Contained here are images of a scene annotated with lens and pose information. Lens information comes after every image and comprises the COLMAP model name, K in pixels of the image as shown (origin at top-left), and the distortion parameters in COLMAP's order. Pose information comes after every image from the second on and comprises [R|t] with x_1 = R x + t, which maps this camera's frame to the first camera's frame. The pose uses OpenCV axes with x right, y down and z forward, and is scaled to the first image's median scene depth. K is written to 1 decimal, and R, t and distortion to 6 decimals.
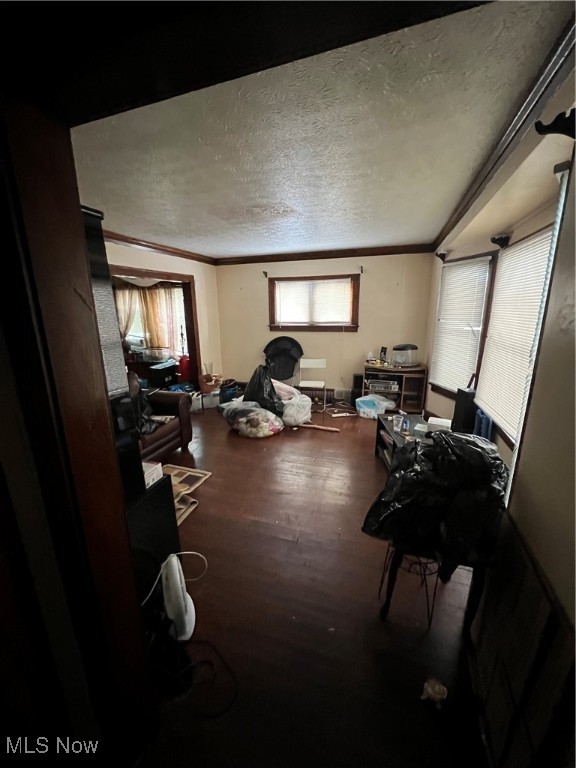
lens RADIAL K [[308.7, 0, 287.5], [0, 308.7, 386.1], [0, 0, 1]] dist [0.000951, 0.000031]
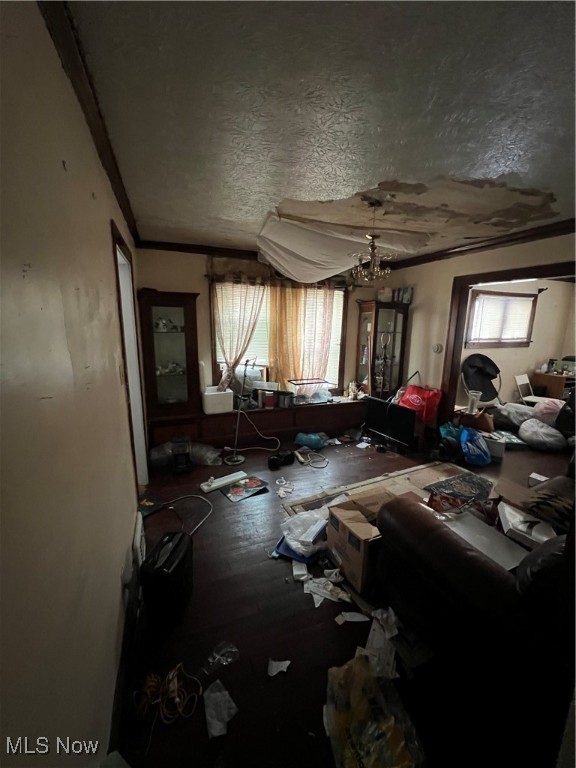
lens RADIAL K [[308.7, 0, 287.5], [0, 308.7, 386.1], [0, 0, 1]] dist [0.000951, 0.000031]
pose [[0.761047, -0.110031, 0.639297, -0.887735], [0.131866, 0.991174, 0.013616, -0.130527], [-0.635153, 0.073939, 0.768839, 0.563248]]
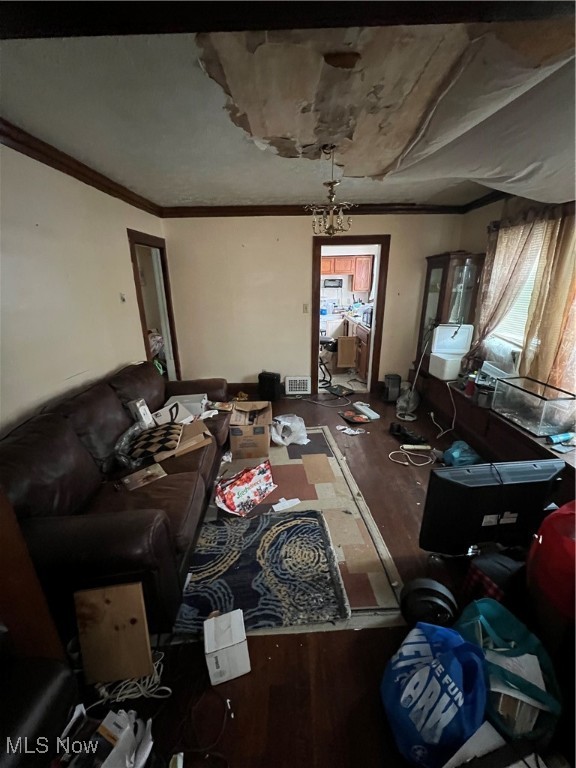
lens RADIAL K [[308.7, 0, 287.5], [0, 308.7, 386.1], [0, 0, 1]] dist [0.000951, 0.000031]
pose [[0.319838, 0.309751, -0.895409, -0.206467], [-0.218470, 0.943695, 0.248418, -0.154535], [0.921941, 0.116167, 0.369501, 0.626227]]
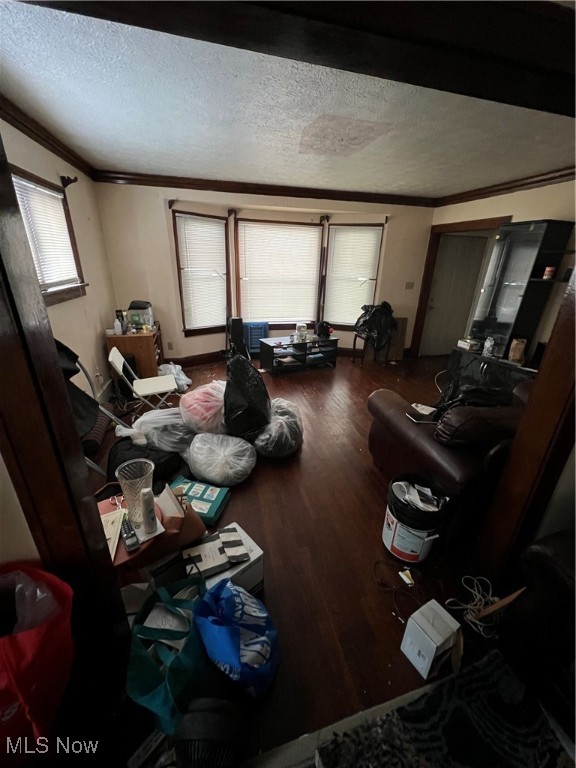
lens RADIAL K [[308.7, 0, 287.5], [0, 308.7, 386.1], [0, 0, 1]] dist [0.000951, 0.000031]
pose [[-0.531656, -0.320267, 0.784073, -0.403572], [0.180628, 0.861577, 0.474403, -0.187067], [-0.827475, 0.393845, -0.400213, 0.777415]]
